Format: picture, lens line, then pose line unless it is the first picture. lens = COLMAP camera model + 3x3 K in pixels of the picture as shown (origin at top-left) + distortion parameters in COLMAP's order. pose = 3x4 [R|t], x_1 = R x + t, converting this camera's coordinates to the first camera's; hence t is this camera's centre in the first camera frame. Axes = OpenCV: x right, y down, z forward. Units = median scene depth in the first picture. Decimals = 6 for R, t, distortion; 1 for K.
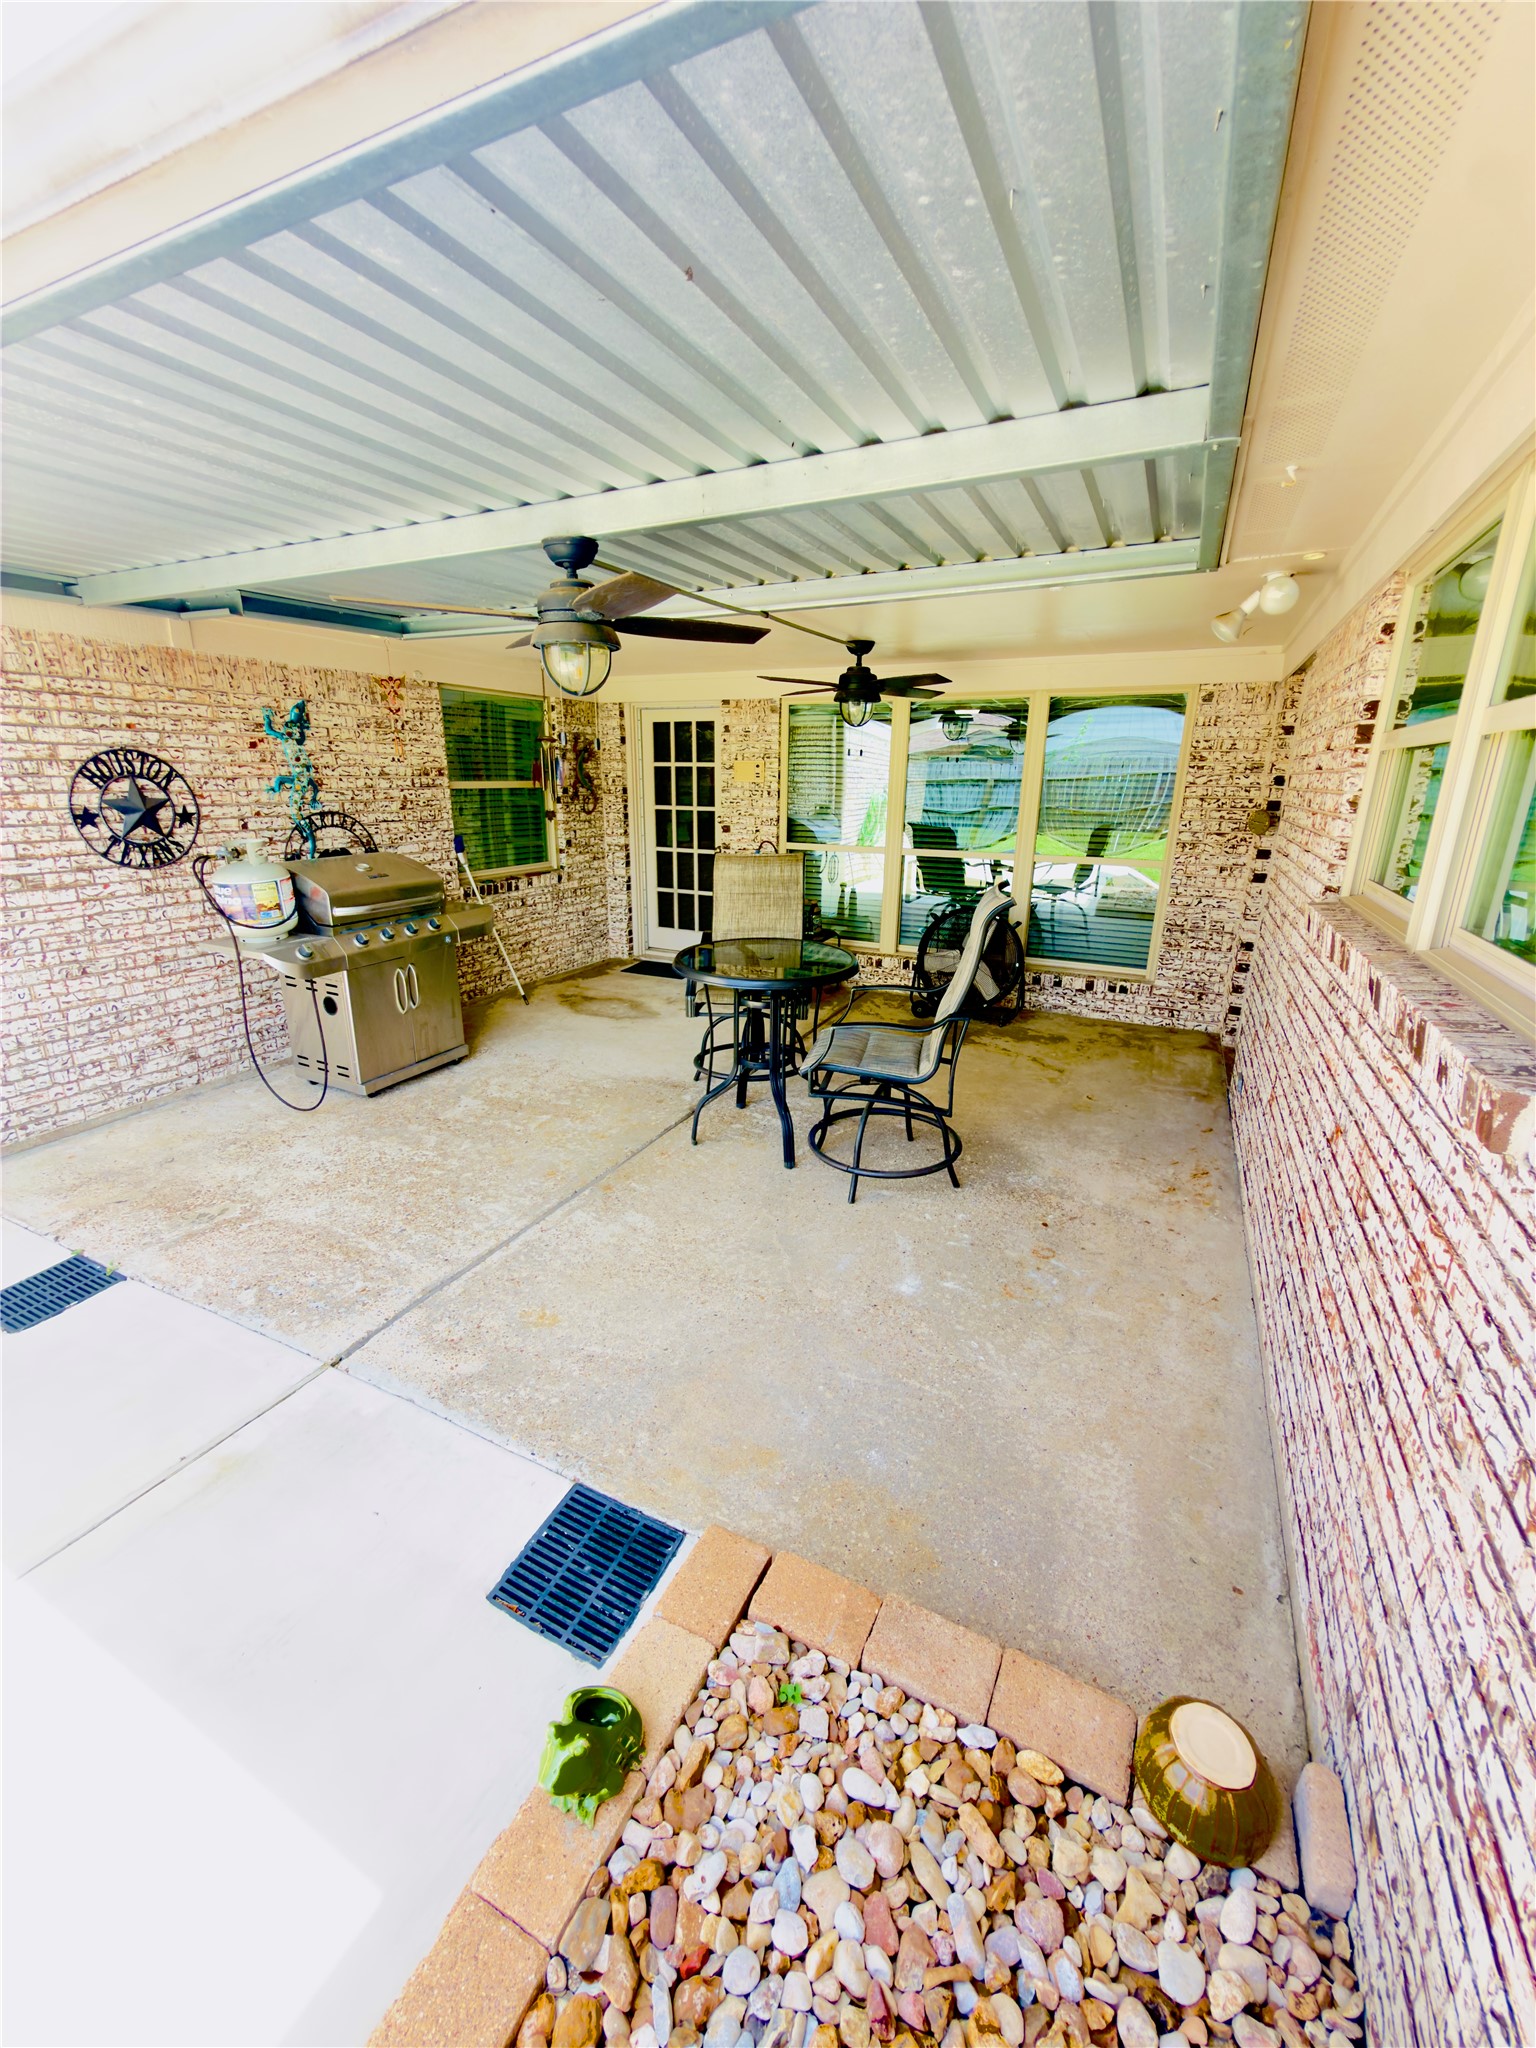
lens RADIAL K [[808.8, 0, 780.5], [0, 808.8, 1026.9], [0, 0, 1]] dist [-0.003803, 0.000780]
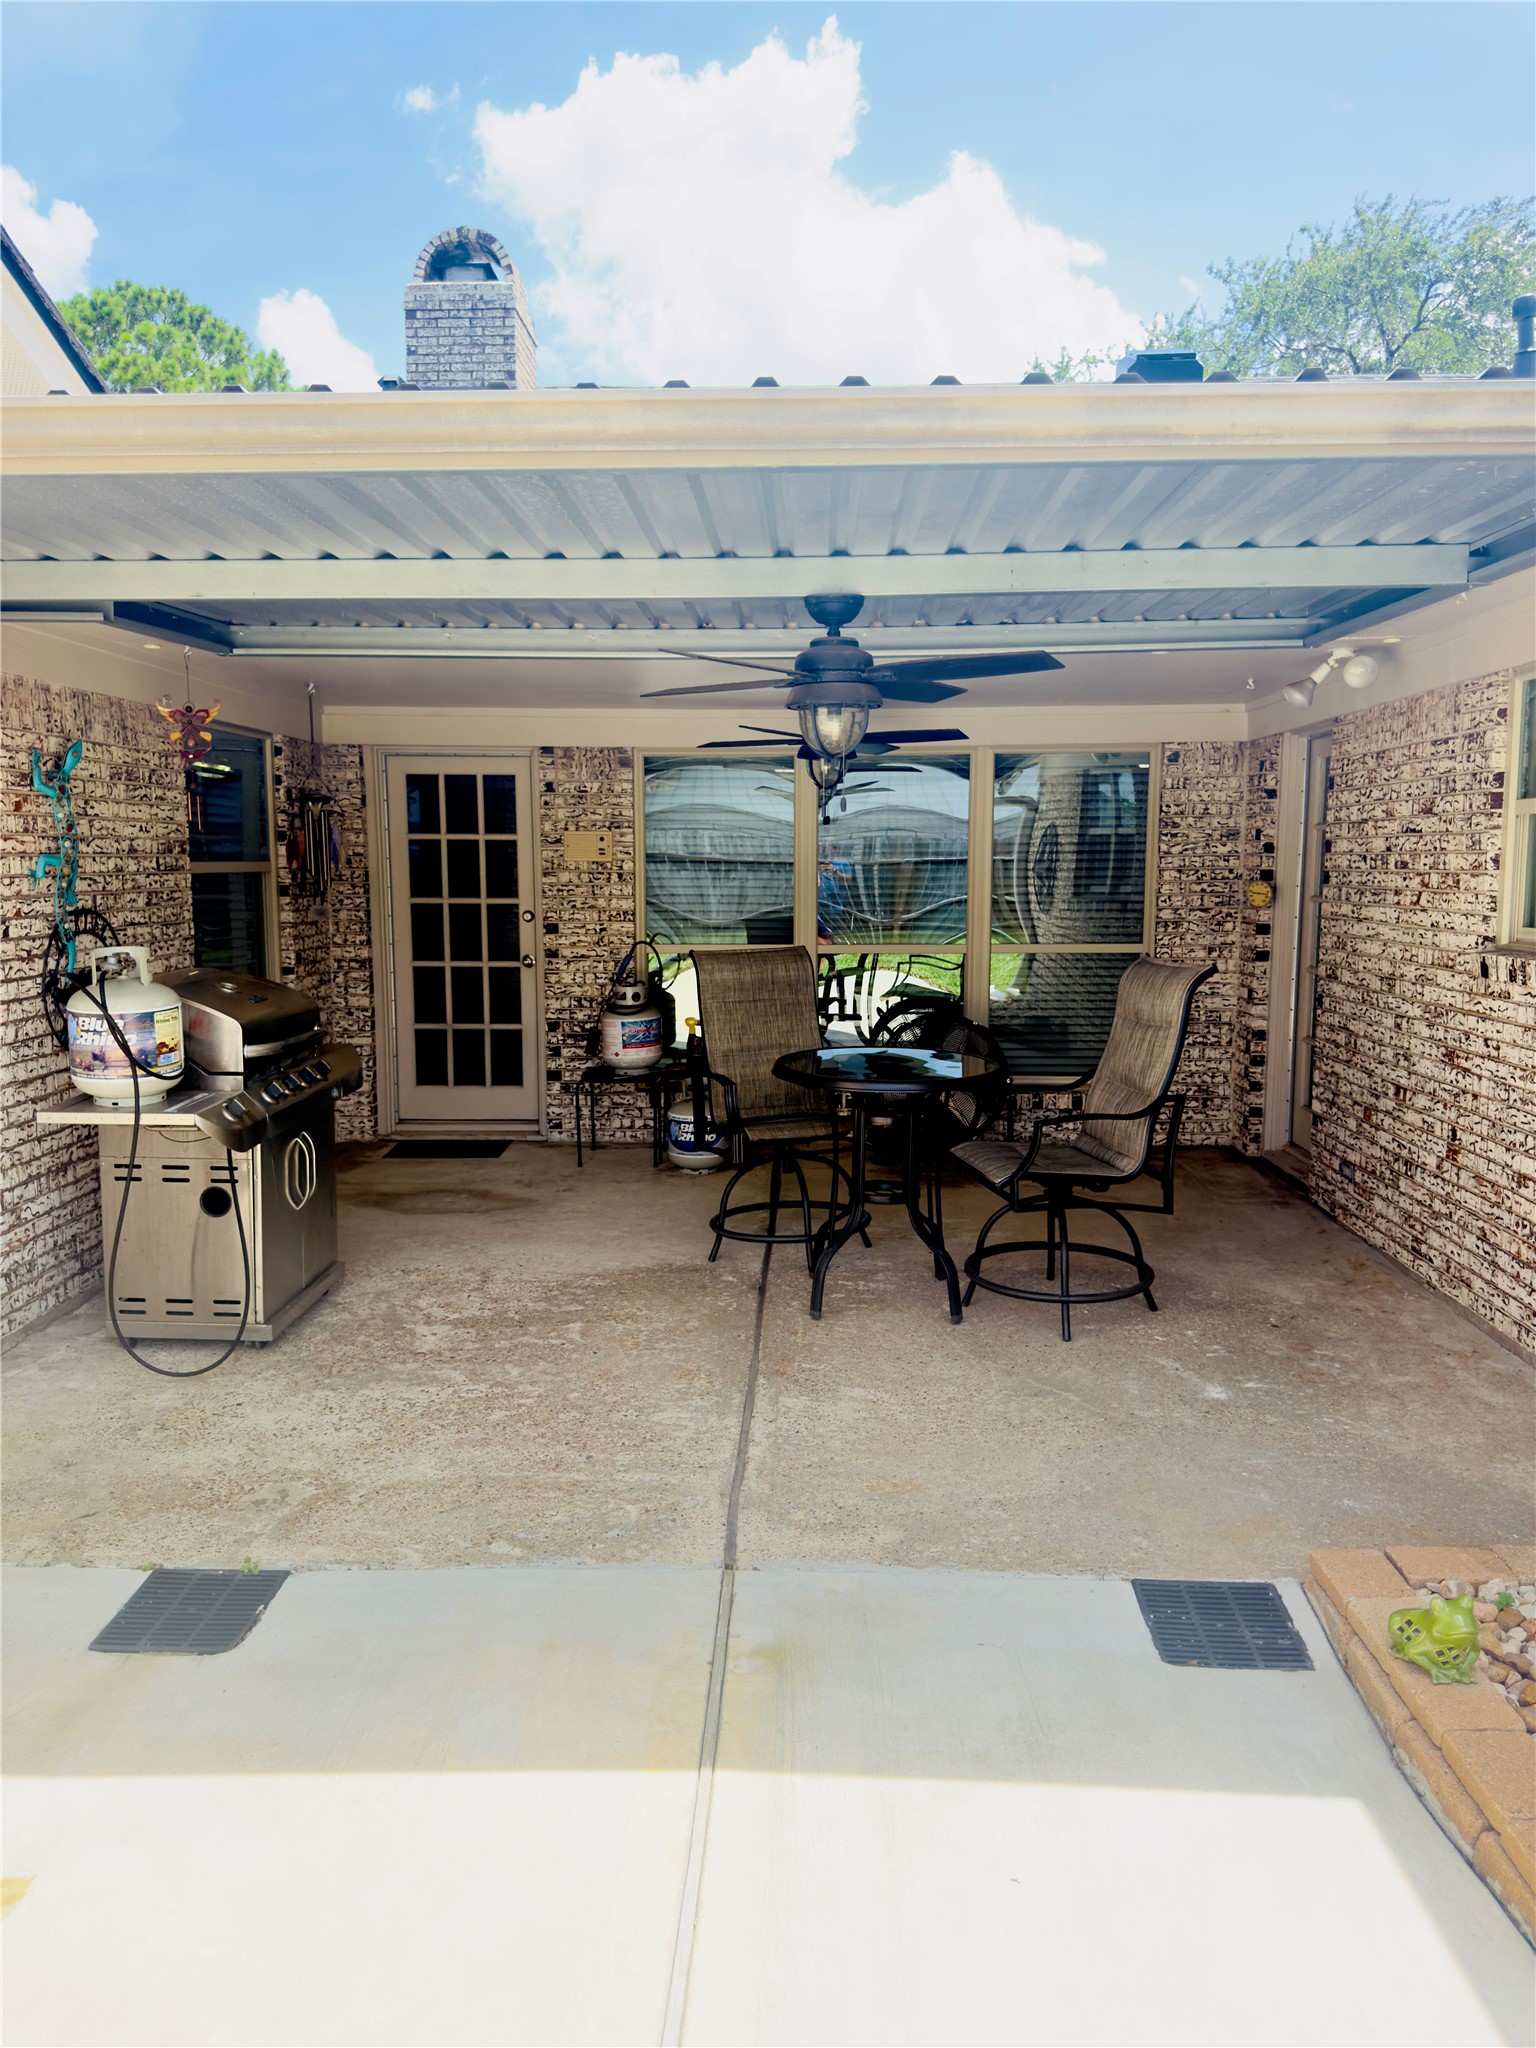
lens RADIAL K [[1426.7, 0, 783.0], [0, 1426.7, 1034.4], [0, 0, 1]] dist [0.041775, -0.026119]
pose [[0.913301, -0.061458, 0.402622, -0.525597], [0.131815, 0.979948, -0.149422, 0.063823], [-0.385366, 0.189539, 0.903088, -0.187655]]
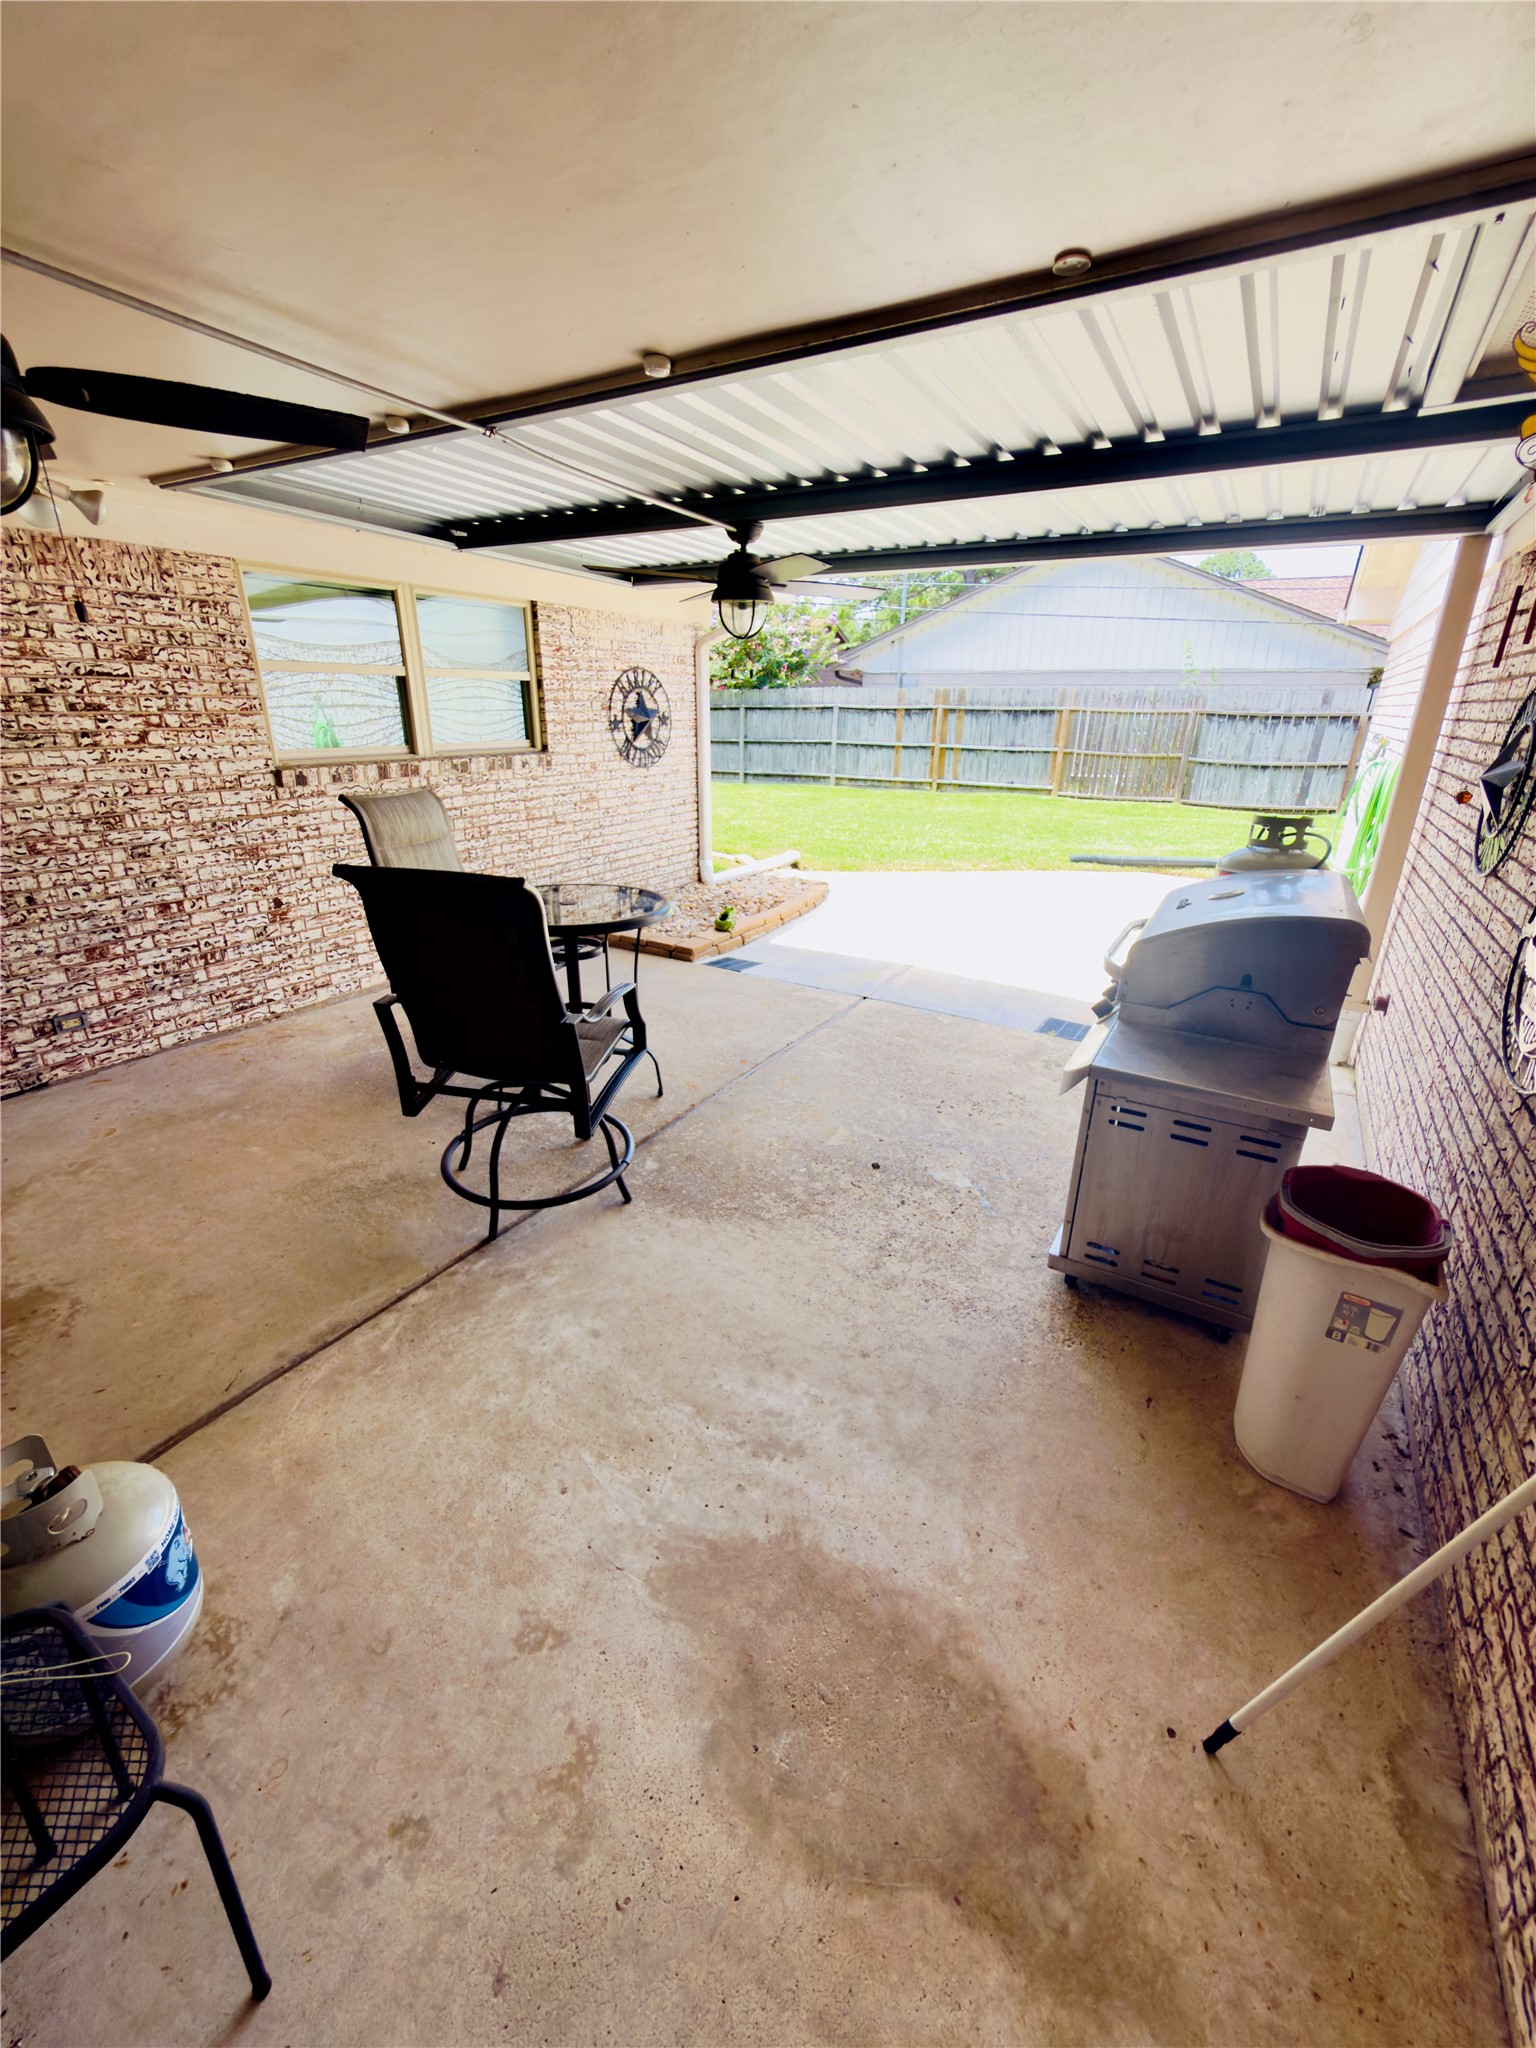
lens RADIAL K [[808.8, 0, 771.4], [0, 808.8, 1011.3], [0, 0, 1]] dist [-0.003803, 0.000780]
pose [[-0.994730, -0.060584, 0.082714, -0.249872], [0.003587, 0.785687, 0.618614, -0.419287], [-0.102465, 0.615650, -0.781329, 1.345987]]
